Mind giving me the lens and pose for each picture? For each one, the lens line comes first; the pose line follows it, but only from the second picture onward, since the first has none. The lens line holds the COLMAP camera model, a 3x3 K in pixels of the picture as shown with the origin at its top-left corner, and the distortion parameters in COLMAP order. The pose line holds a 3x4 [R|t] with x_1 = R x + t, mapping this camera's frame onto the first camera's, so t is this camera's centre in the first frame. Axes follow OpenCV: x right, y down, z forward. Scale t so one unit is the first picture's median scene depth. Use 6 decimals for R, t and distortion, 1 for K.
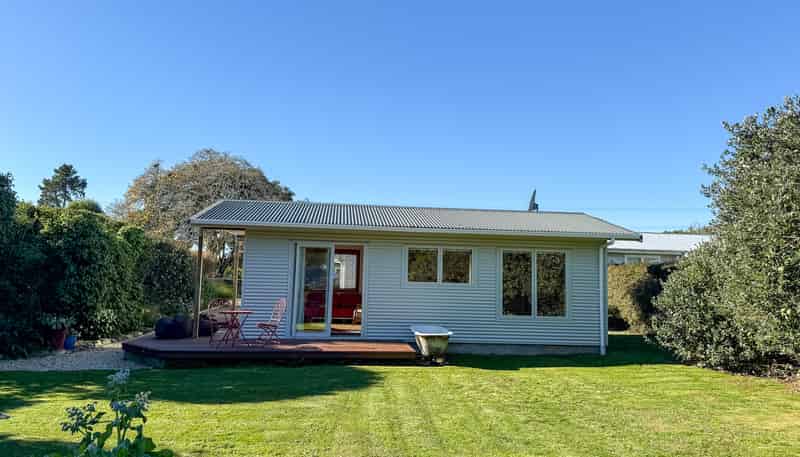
lens RADIAL K [[567.2, 0, 400.0], [0, 567.2, 228.5], [0, 0, 1]] dist [0.123198, -0.143492]
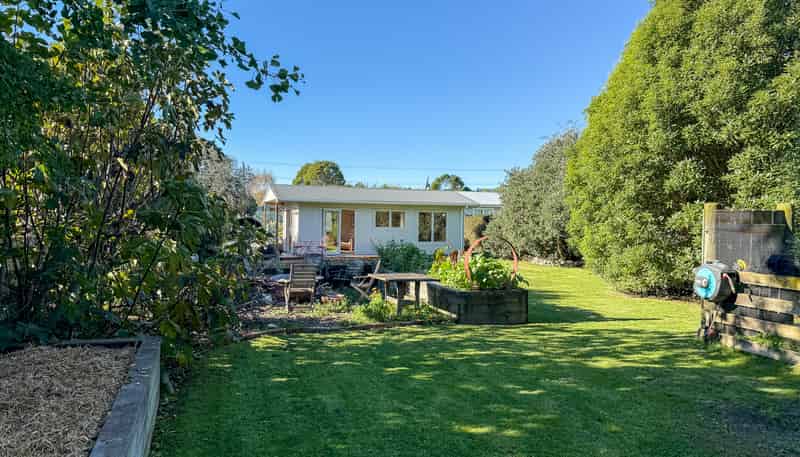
lens RADIAL K [[567.2, 0, 400.0], [0, 567.2, 228.5], [0, 0, 1]] dist [0.123198, -0.143492]
pose [[0.971452, -0.017785, 0.236569, -0.439520], [-0.004749, 0.995528, 0.094345, -0.109445], [-0.237189, -0.092776, 0.967023, -1.162648]]
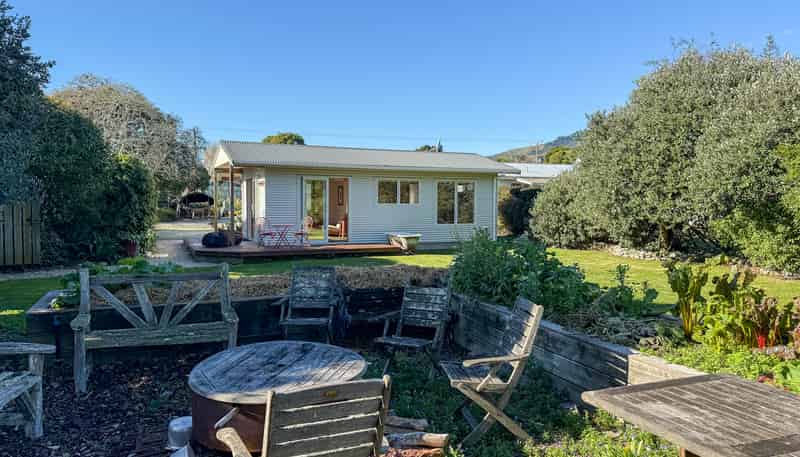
lens RADIAL K [[567.2, 0, 400.0], [0, 567.2, 228.5], [0, 0, 1]] dist [0.123198, -0.143492]
pose [[0.954348, -0.034957, 0.296643, -0.407236], [-0.005490, 0.990907, 0.134433, -0.042442], [-0.298645, -0.129925, 0.945479, -0.442529]]
